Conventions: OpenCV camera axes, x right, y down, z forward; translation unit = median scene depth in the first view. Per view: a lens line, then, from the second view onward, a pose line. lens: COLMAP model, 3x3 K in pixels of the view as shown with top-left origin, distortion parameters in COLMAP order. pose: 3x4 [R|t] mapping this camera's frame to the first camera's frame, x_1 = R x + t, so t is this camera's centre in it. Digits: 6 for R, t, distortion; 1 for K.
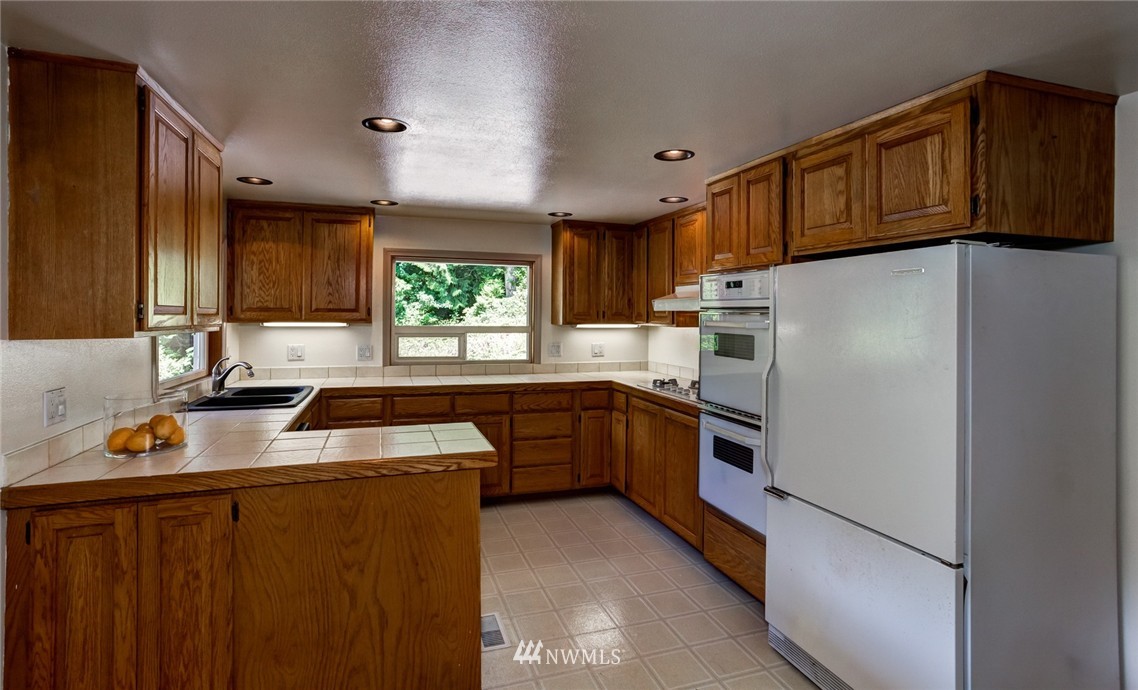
lens RADIAL K [[550.2, 0, 566.7], [0, 550.2, 315.1], [0, 0, 1]] dist [-0.052285, 0.038826]
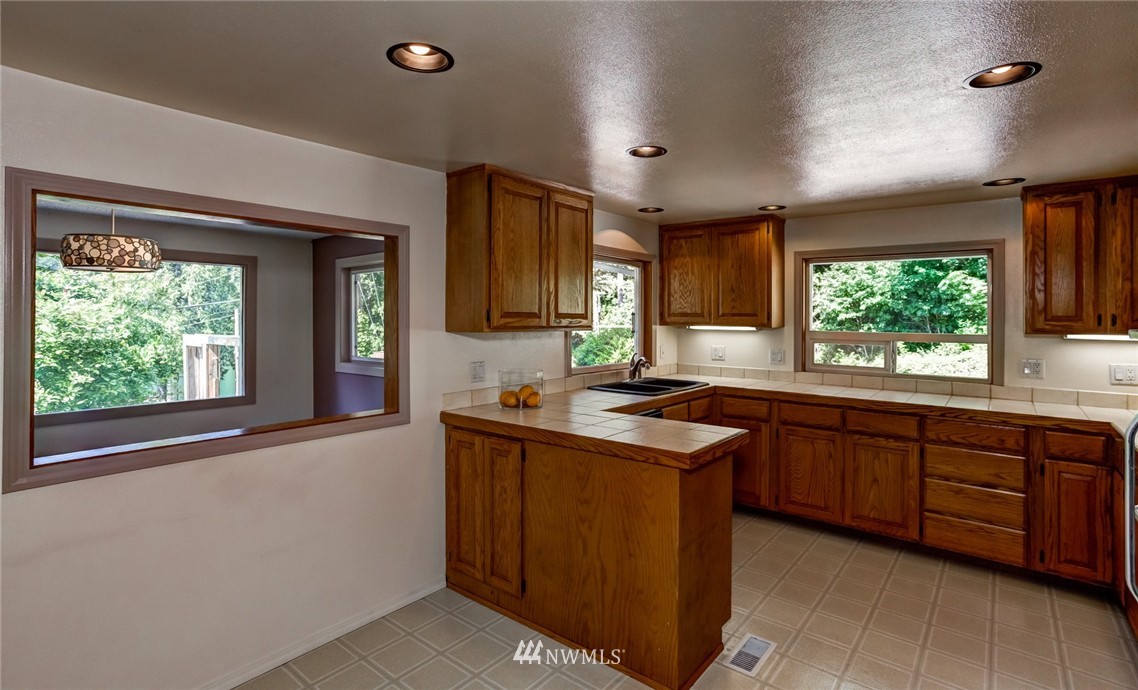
lens RADIAL K [[550.2, 0, 566.7], [0, 550.2, 315.1], [0, 0, 1]] dist [-0.052285, 0.038826]
pose [[0.538053, -0.005237, -0.842895, 0.315224], [-0.003241, 0.999960, -0.008282, 0.001505], [0.842905, 0.007188, 0.538015, 0.143770]]
